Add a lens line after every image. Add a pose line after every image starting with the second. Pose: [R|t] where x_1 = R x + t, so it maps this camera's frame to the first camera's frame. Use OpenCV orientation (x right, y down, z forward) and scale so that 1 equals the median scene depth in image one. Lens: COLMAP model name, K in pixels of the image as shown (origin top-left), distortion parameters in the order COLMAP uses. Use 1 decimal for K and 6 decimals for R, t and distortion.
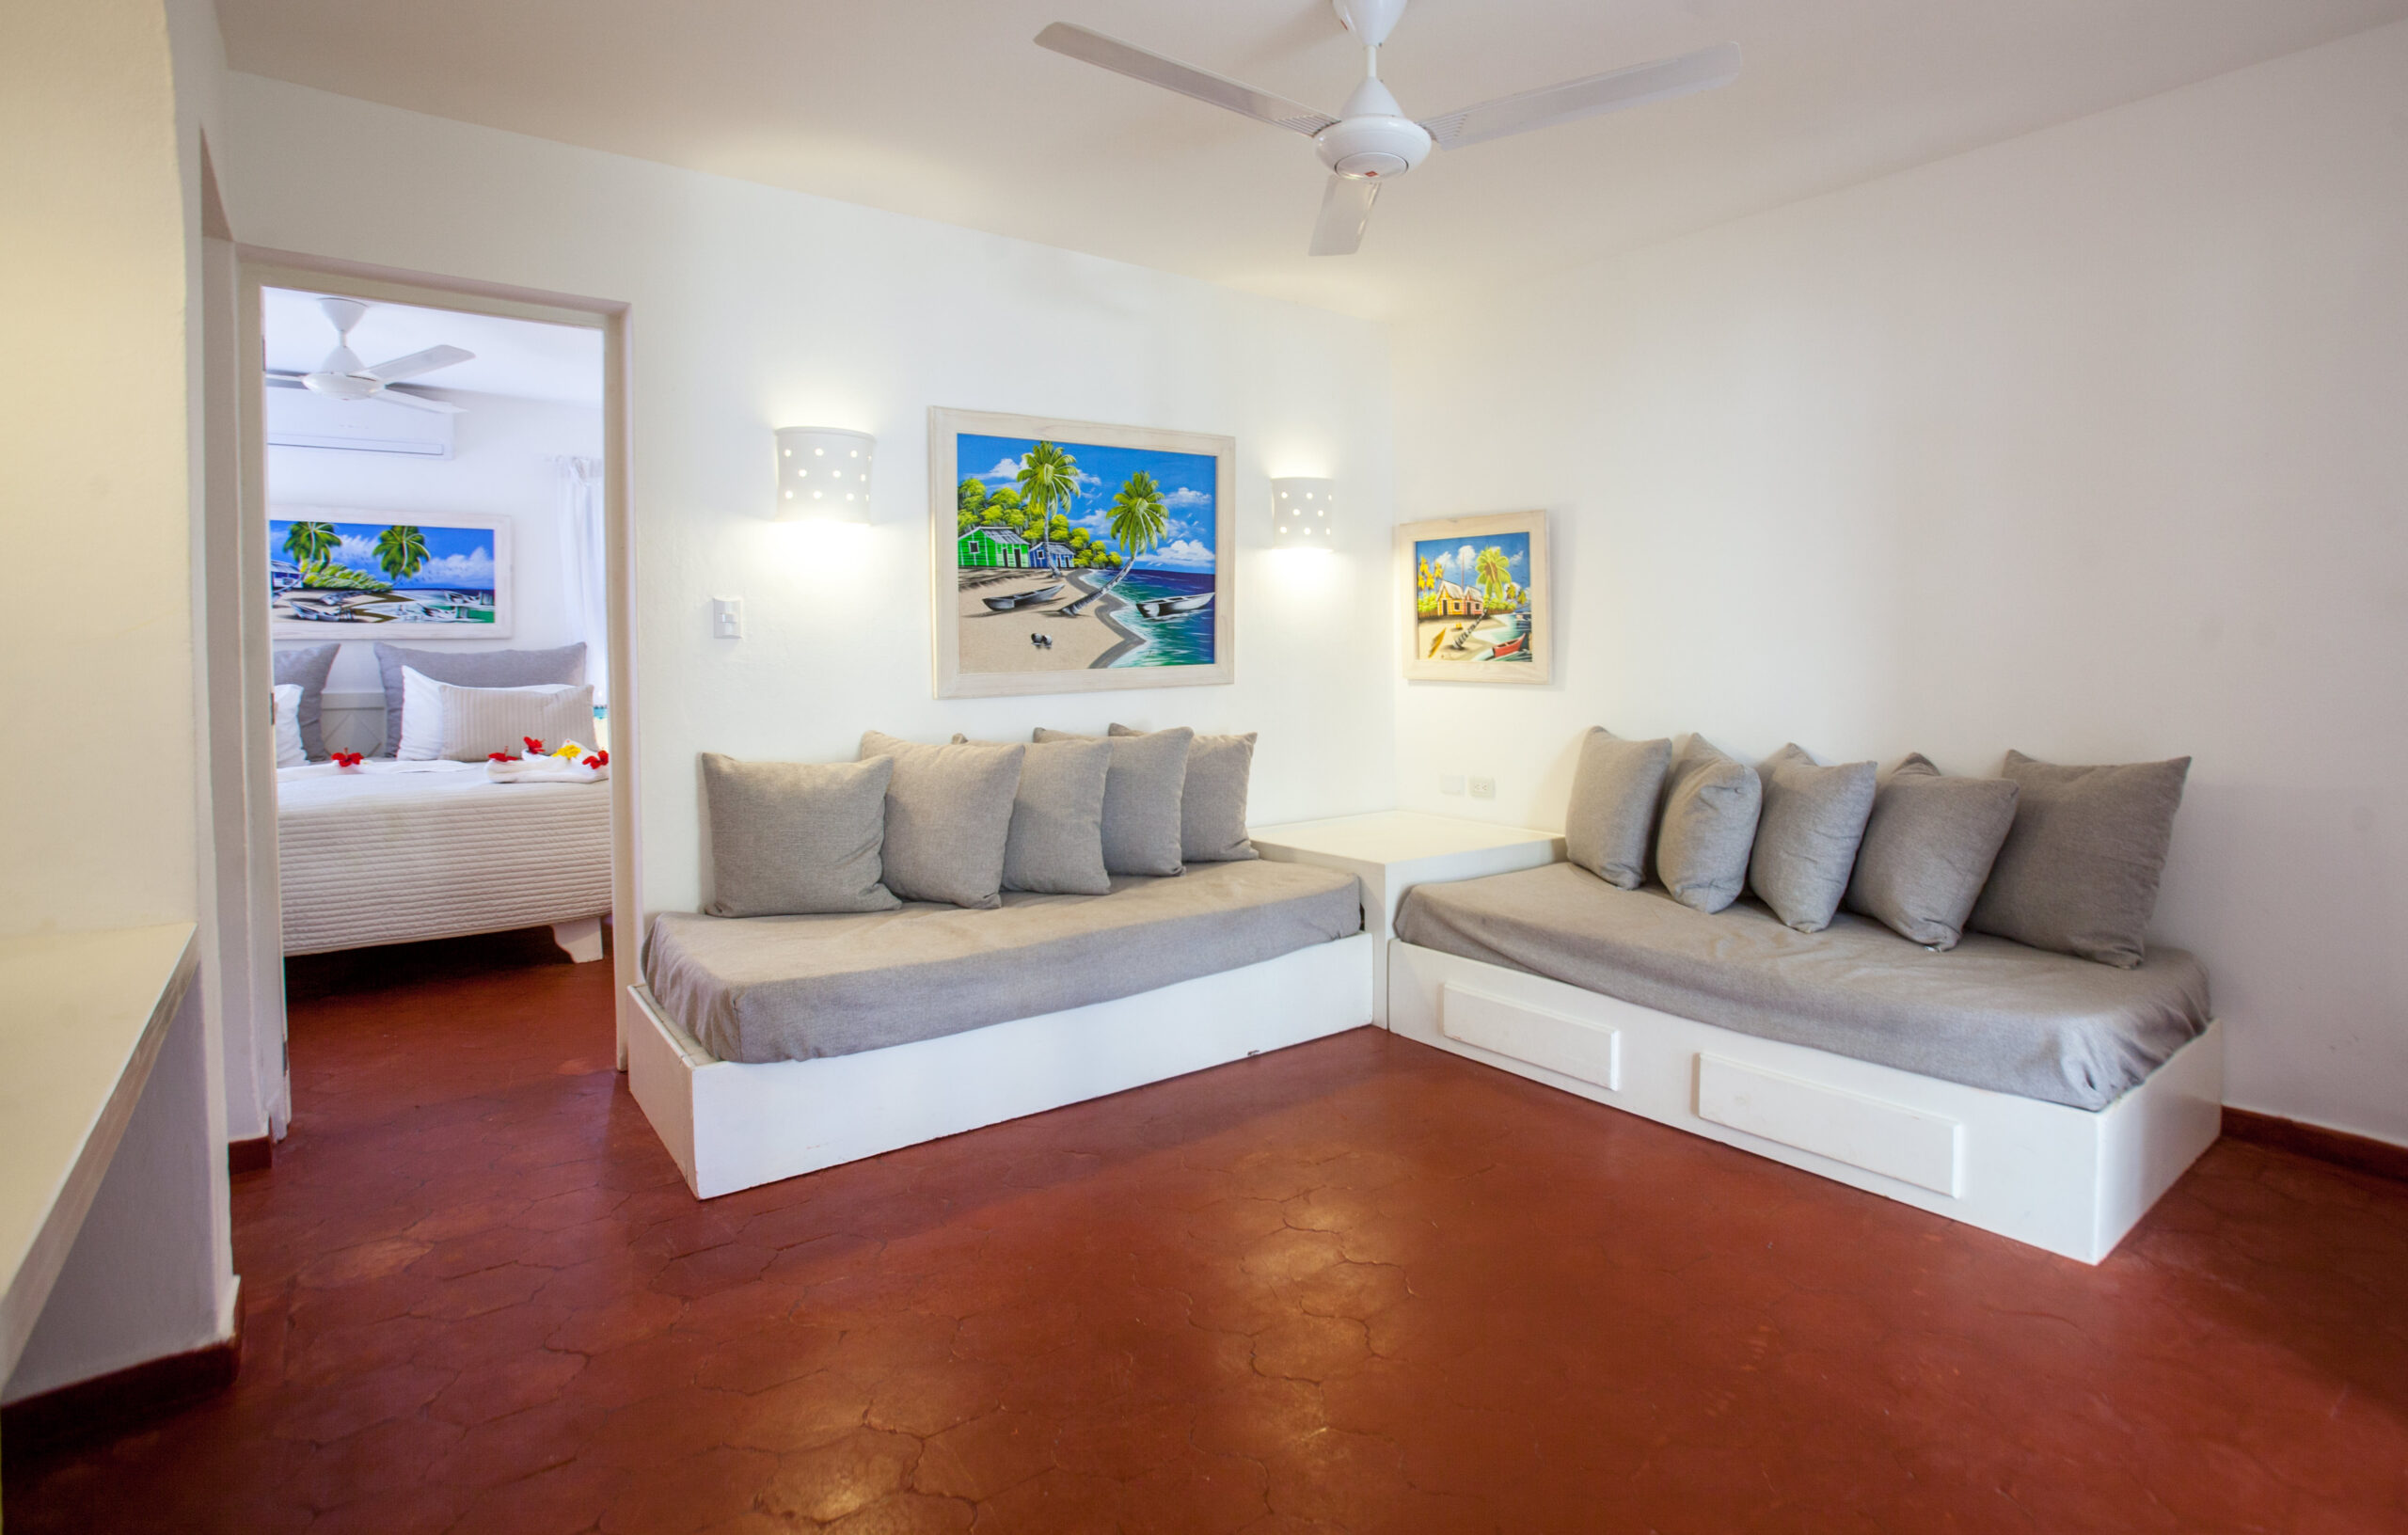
lens RADIAL K [[1242.1, 0, 1331.2], [0, 1242.1, 671.3], [0, 0, 1]] dist [-0.054015, 0.019676]
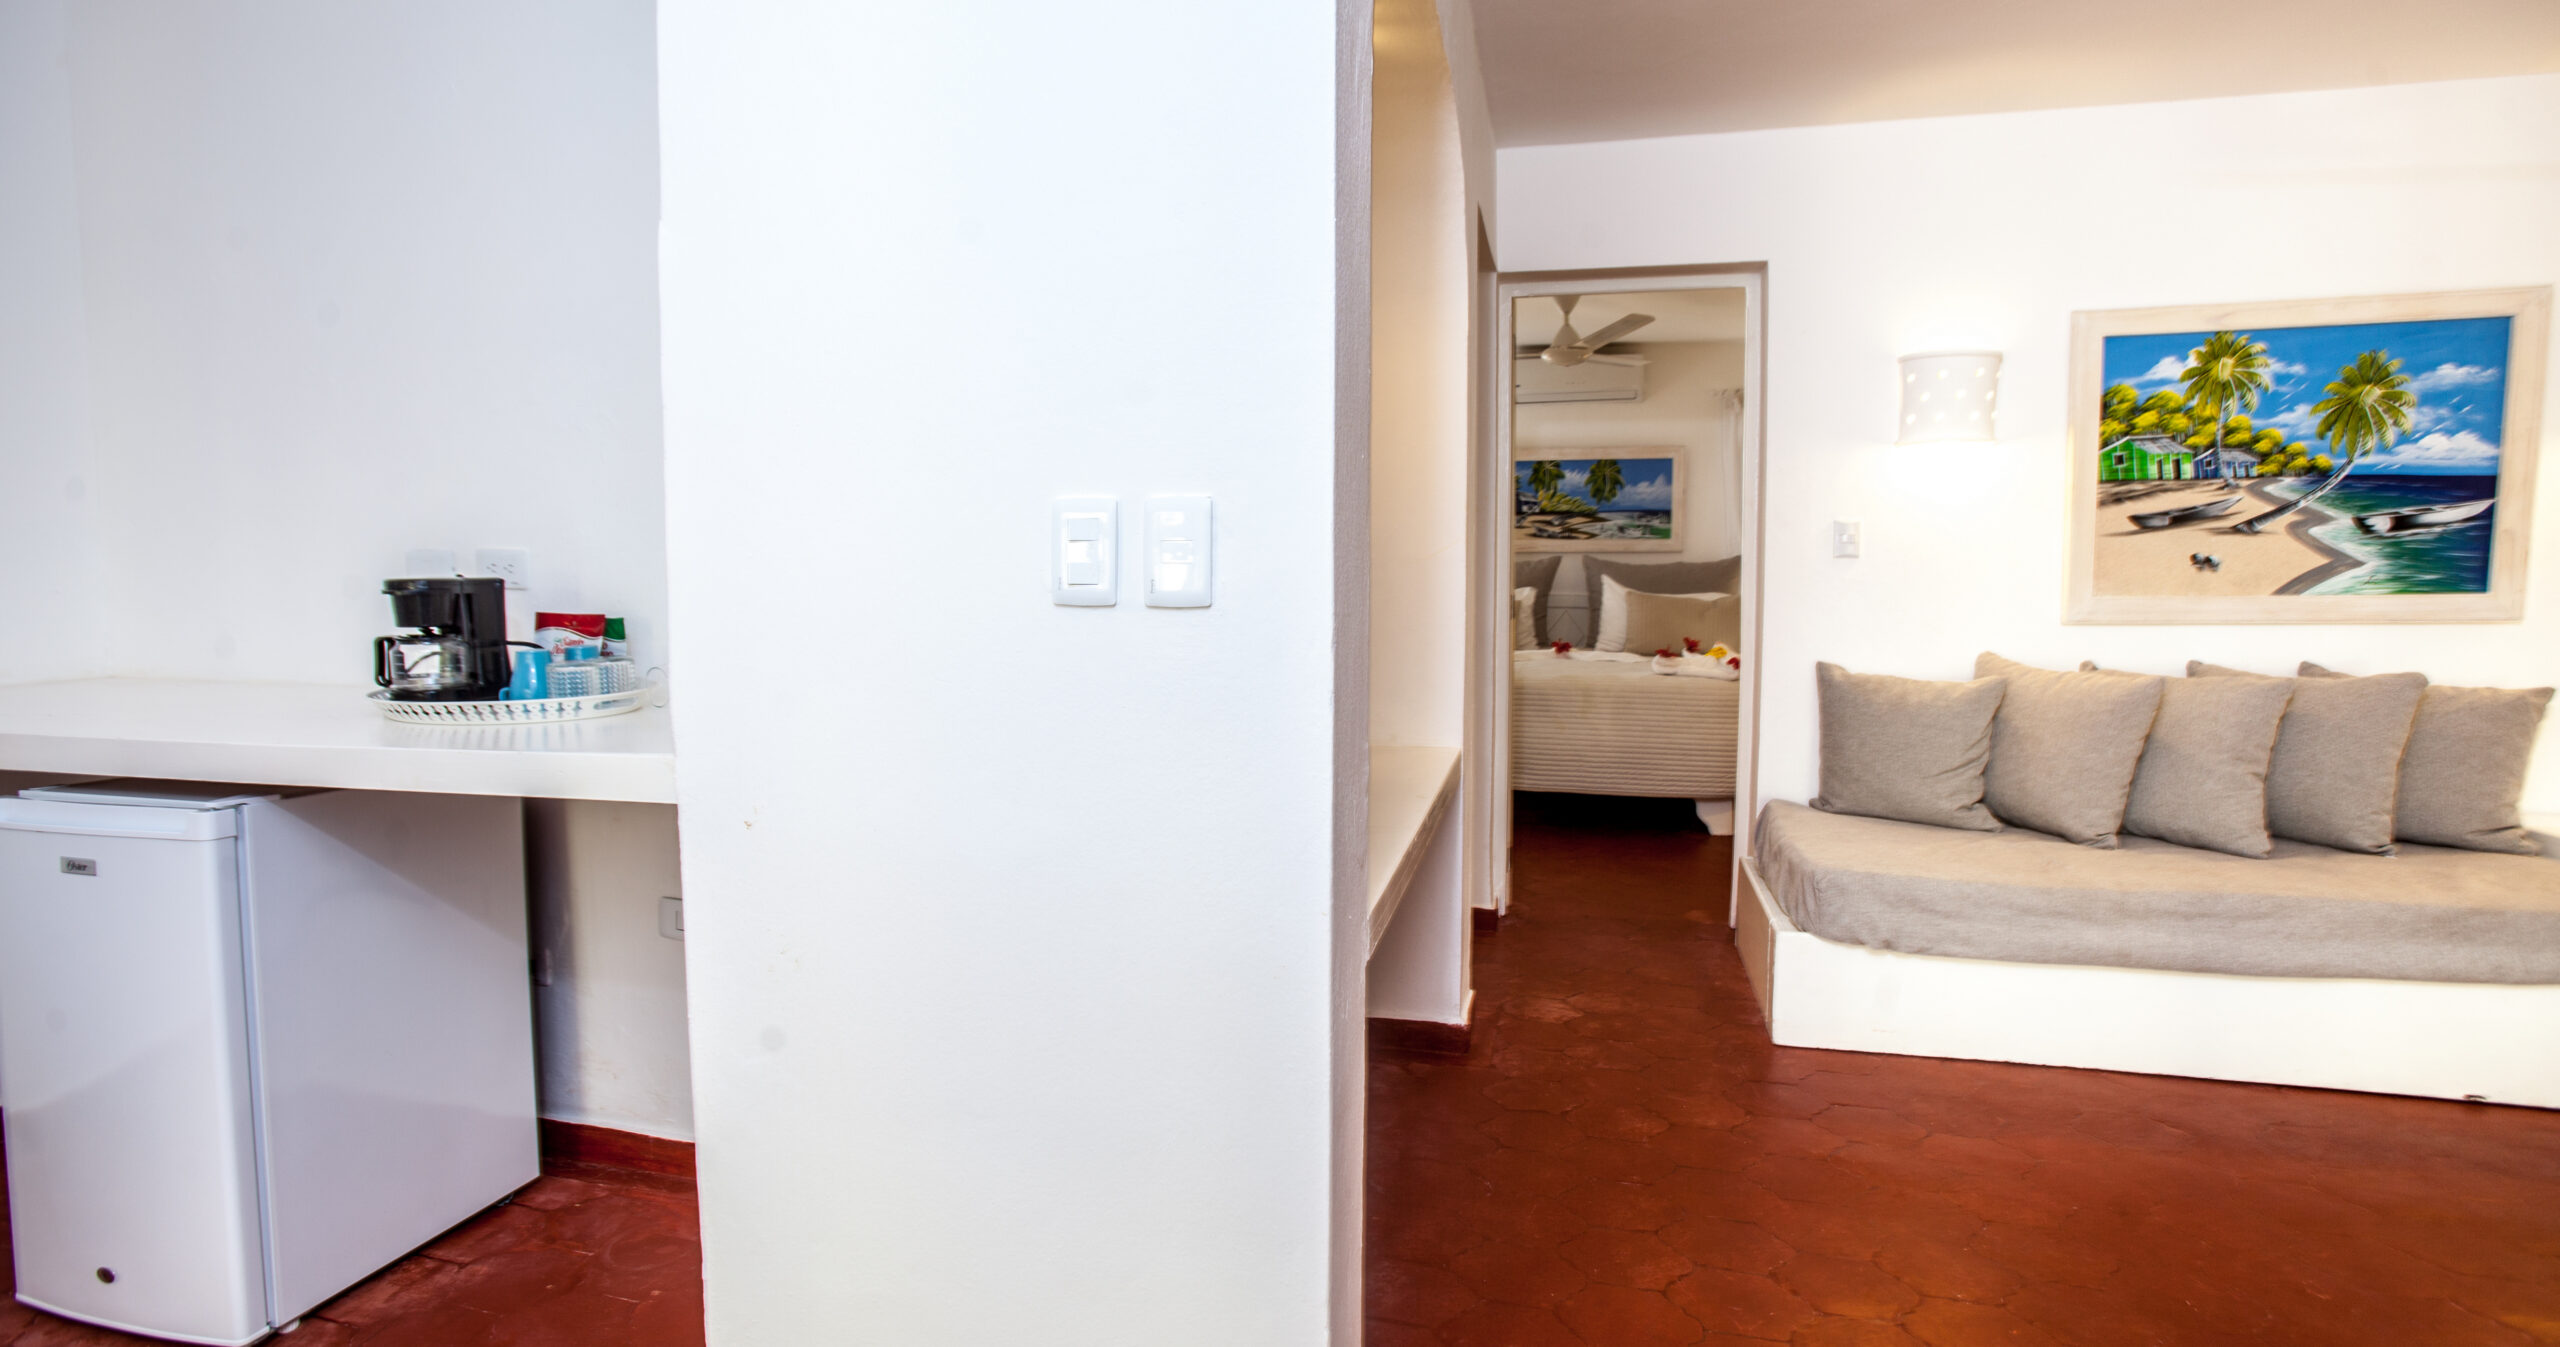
lens RADIAL K [[1319.3, 0, 1281.0], [0, 1319.3, 641.4], [0, 0, 1]] dist [0.004705, 0.004700]
pose [[0.610599, 0.061310, -0.789564, 0.108812], [-0.020559, 0.997890, 0.061587, -0.012346], [0.791673, -0.021372, 0.610571, -0.091687]]
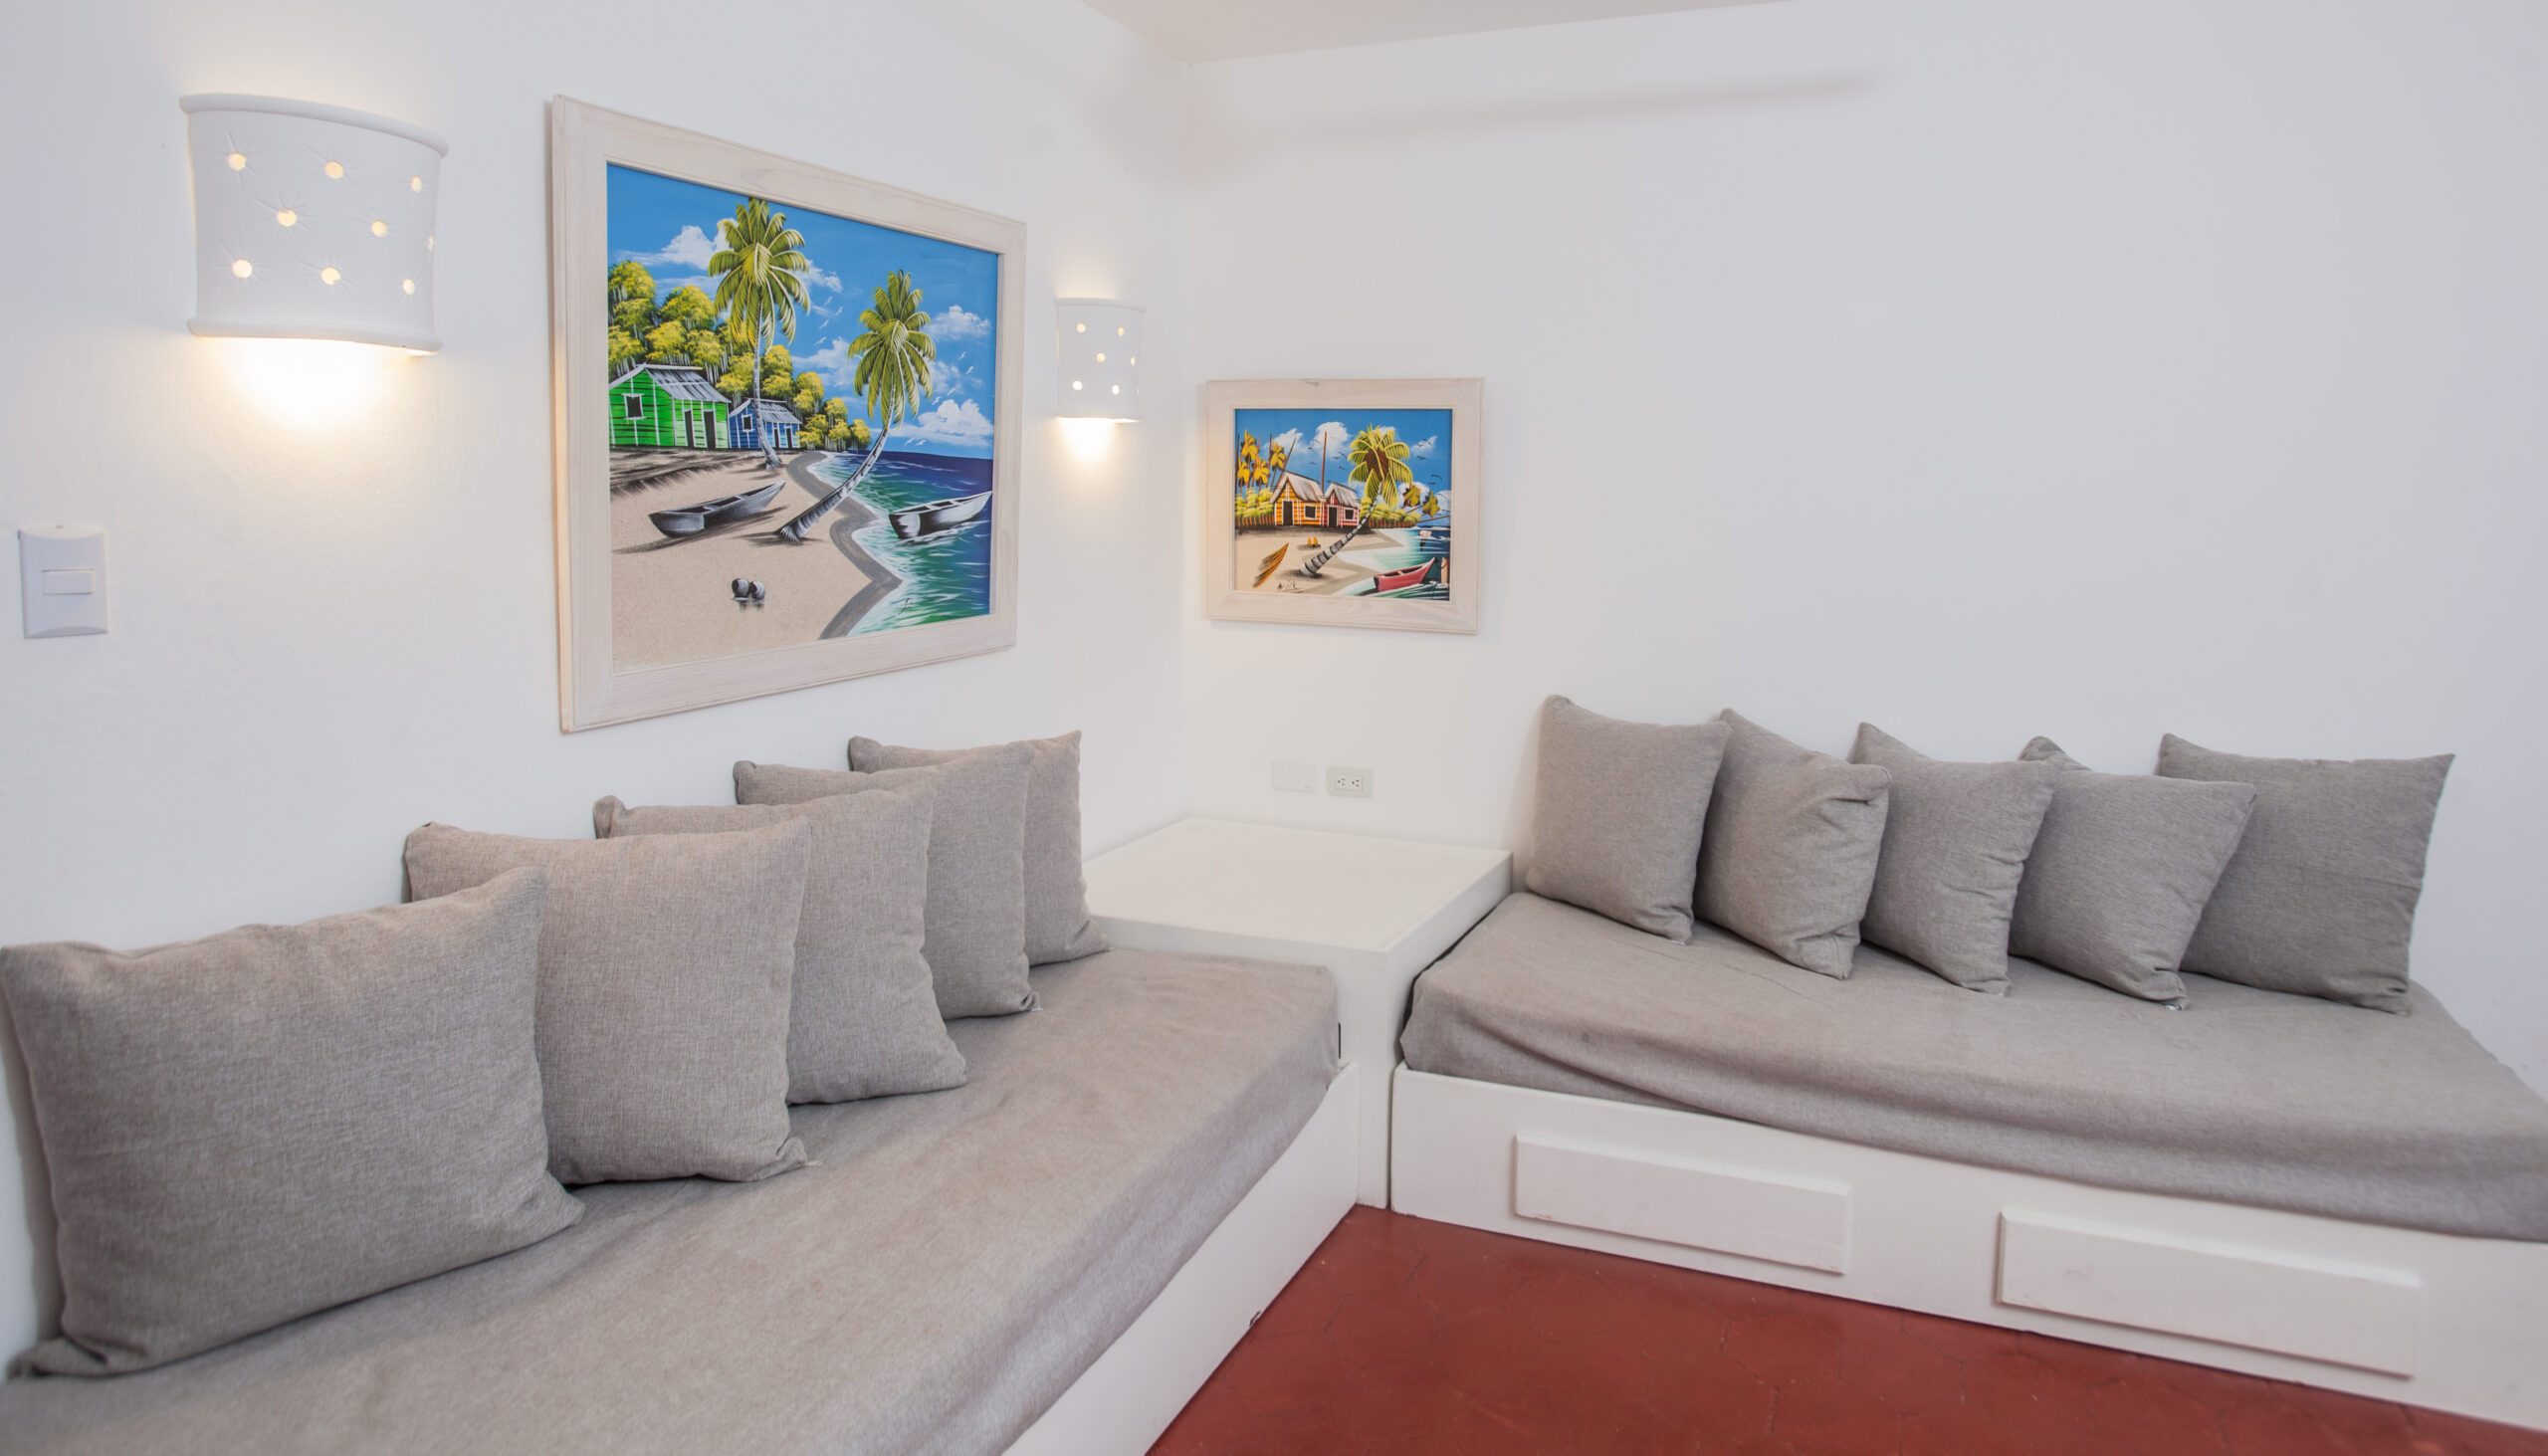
lens RADIAL K [[1463.1, 0, 1359.9], [0, 1463.1, 599.1], [0, 0, 1]] dist [-0.031135, 0.004450]
pose [[0.876095, -0.016008, 0.481873, -0.297649], [-0.010368, 0.998592, 0.052024, -0.054922], [-0.482028, -0.050574, 0.874695, 0.349333]]
